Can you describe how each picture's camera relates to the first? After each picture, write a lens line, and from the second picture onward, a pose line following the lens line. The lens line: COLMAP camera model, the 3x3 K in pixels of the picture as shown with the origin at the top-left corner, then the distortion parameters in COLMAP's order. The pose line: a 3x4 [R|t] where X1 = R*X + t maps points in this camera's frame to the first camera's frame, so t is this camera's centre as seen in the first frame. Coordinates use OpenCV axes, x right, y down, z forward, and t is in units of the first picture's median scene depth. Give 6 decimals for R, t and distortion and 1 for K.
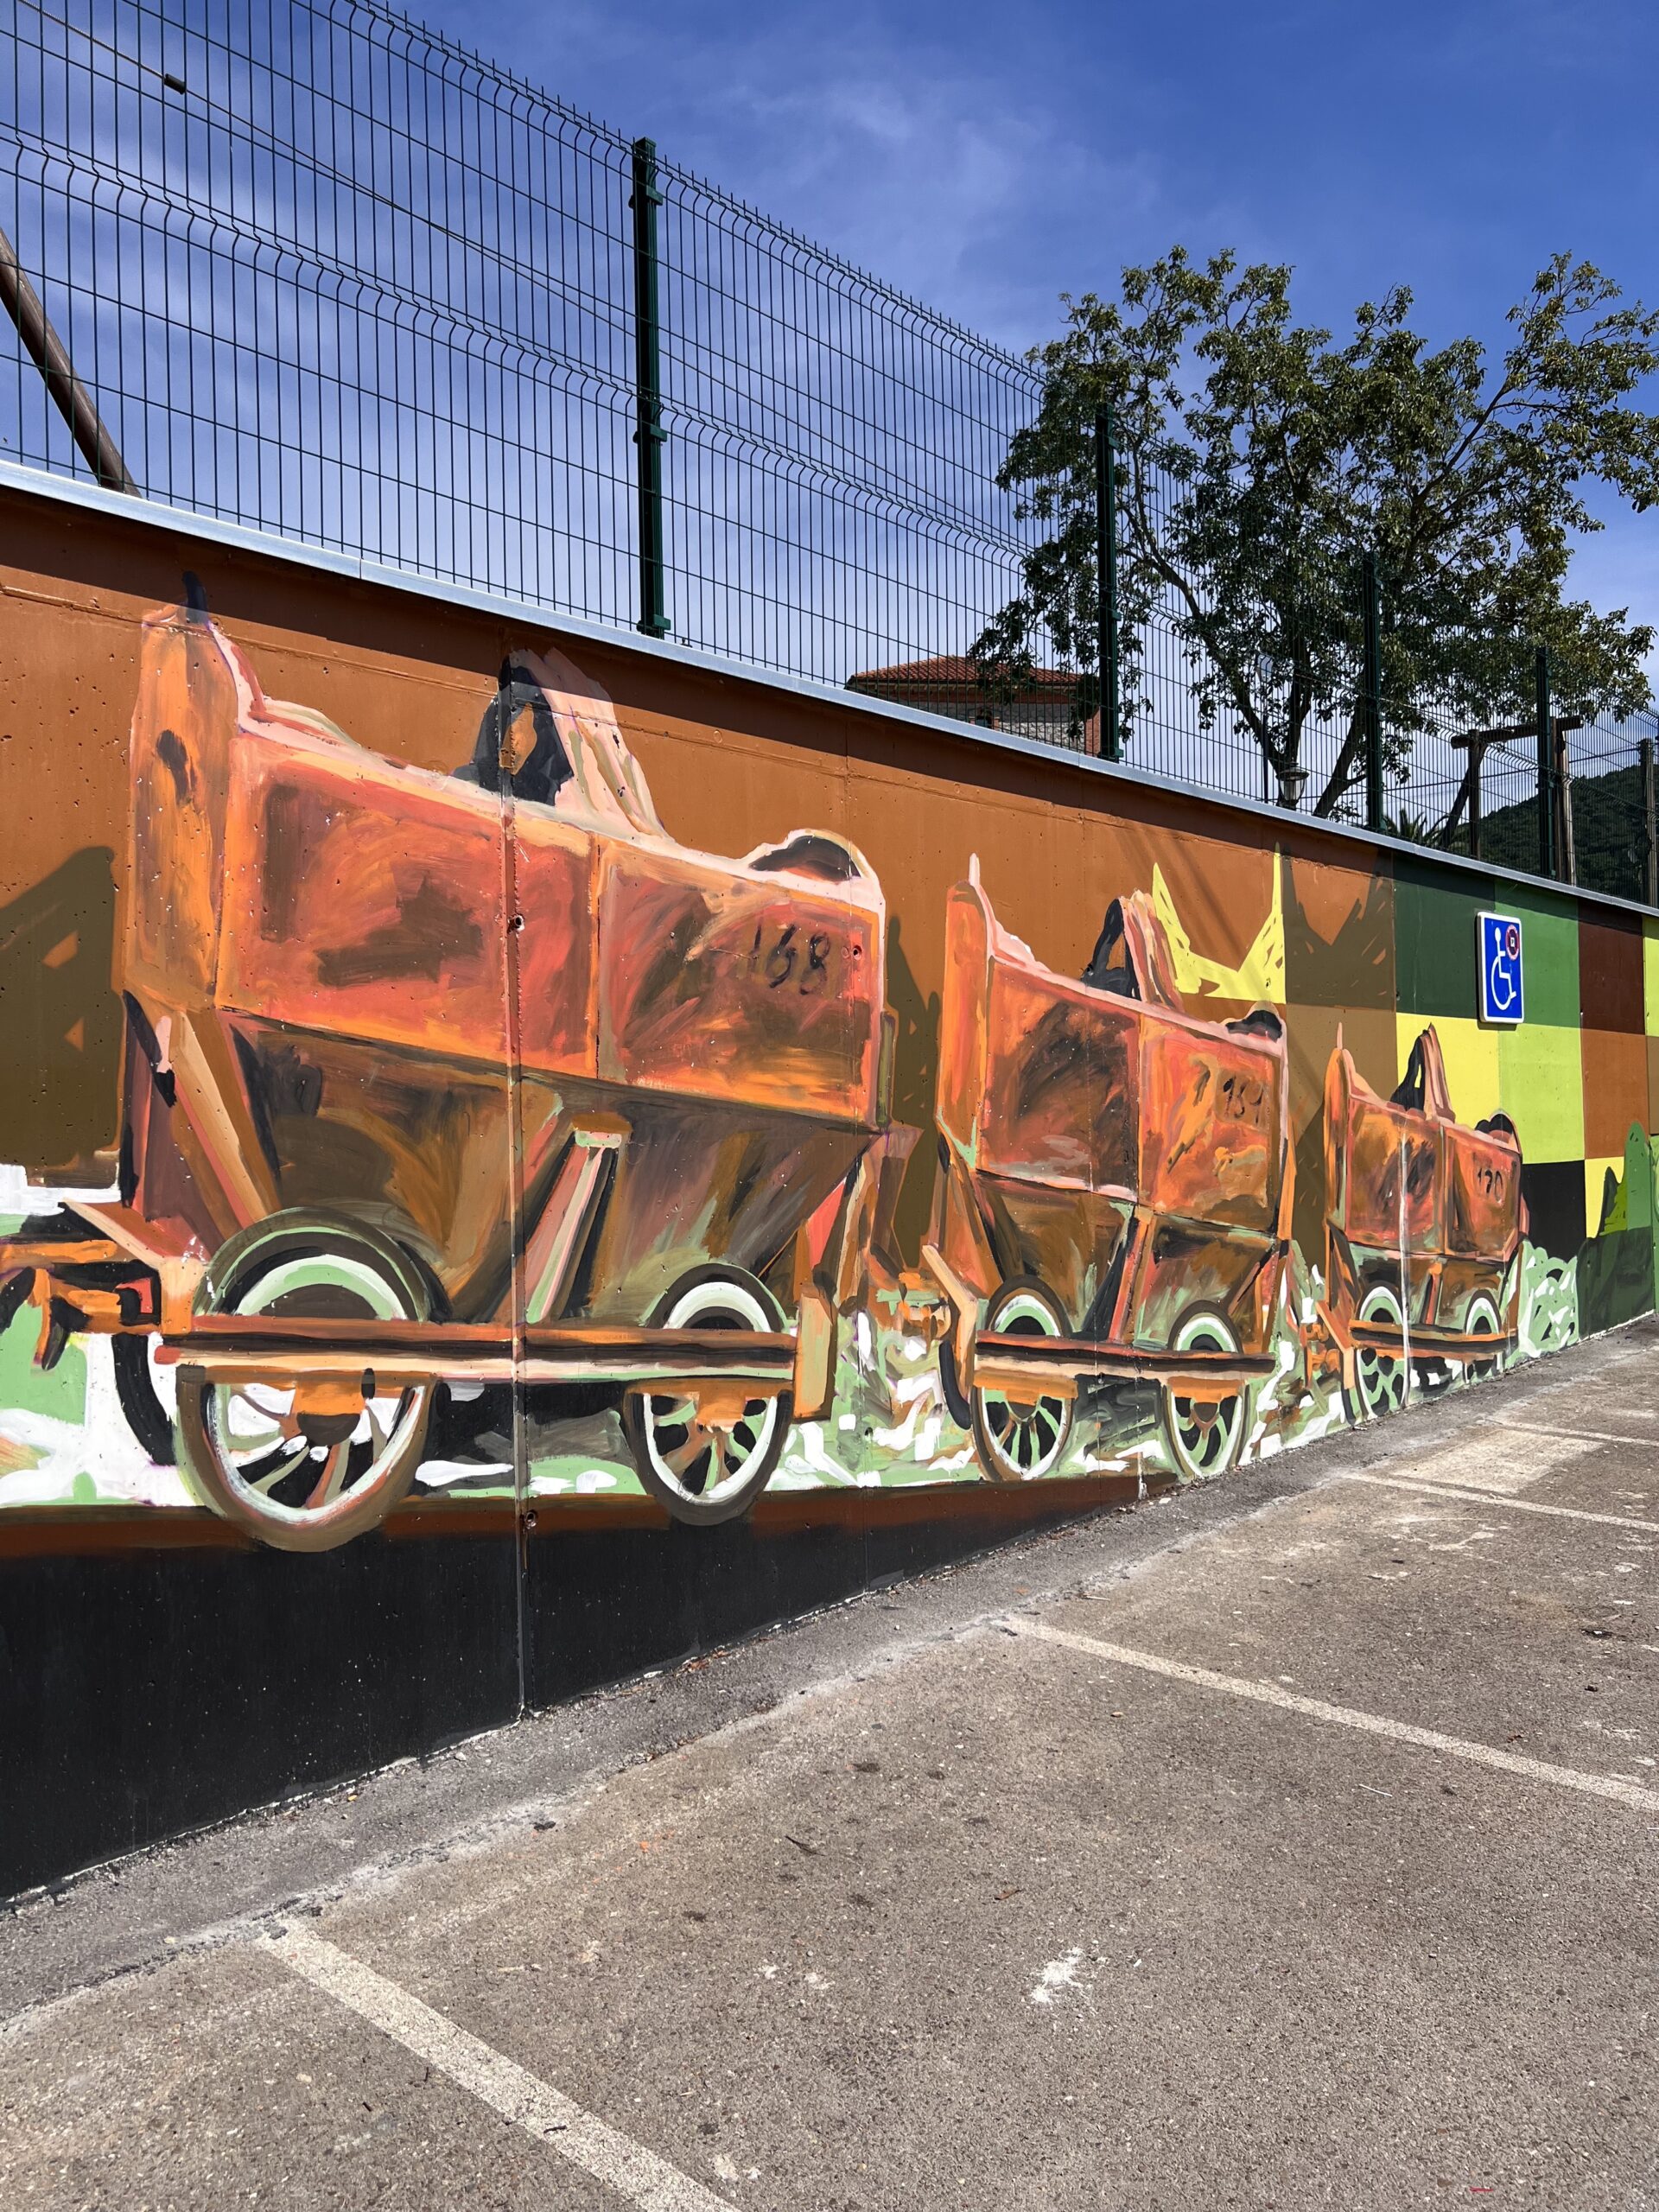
lens RADIAL K [[1659.9, 0, 830.0], [0, 1659.9, 1122.4], [0, 0, 1]] dist [0.062165, -0.080770]
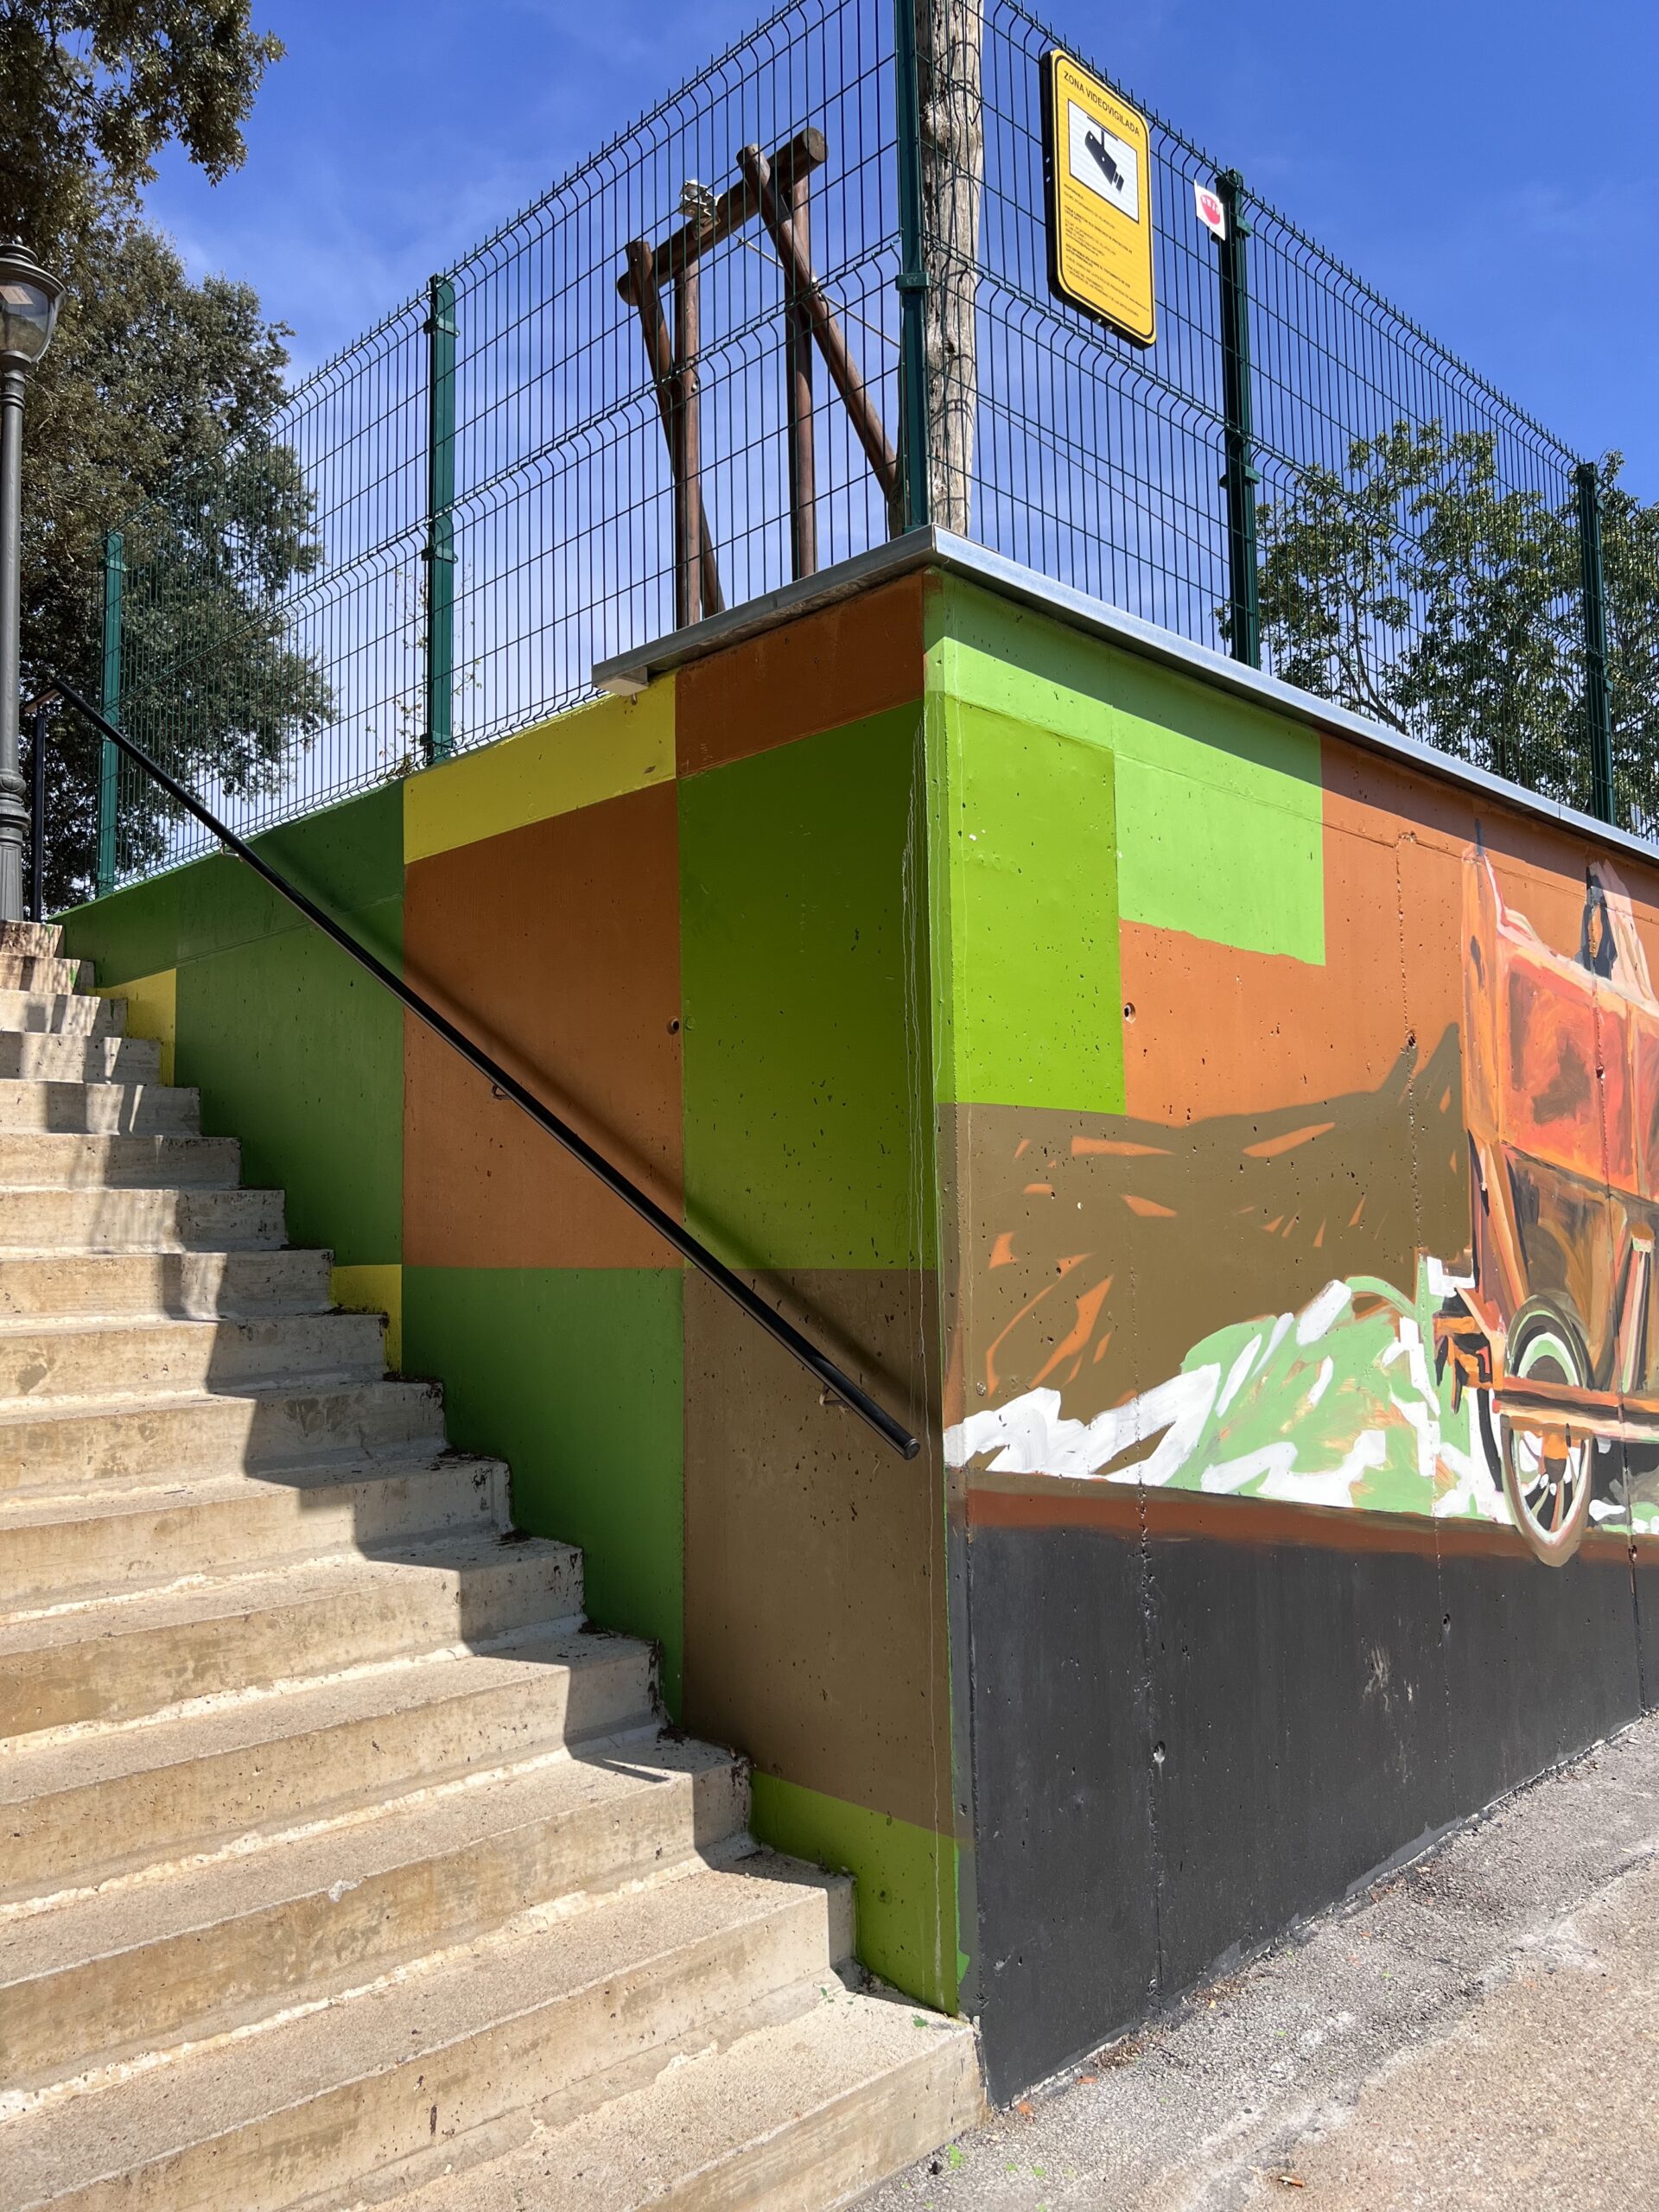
lens RADIAL K [[1659.9, 0, 831.7], [0, 1659.9, 1088.2], [0, 0, 1]] dist [0.062165, -0.080770]
pose [[0.999054, 0.000499, -0.043477, -0.732468], [-0.004381, 0.996000, -0.089241, 0.008618], [0.043259, 0.089347, 0.995061, -0.299645]]
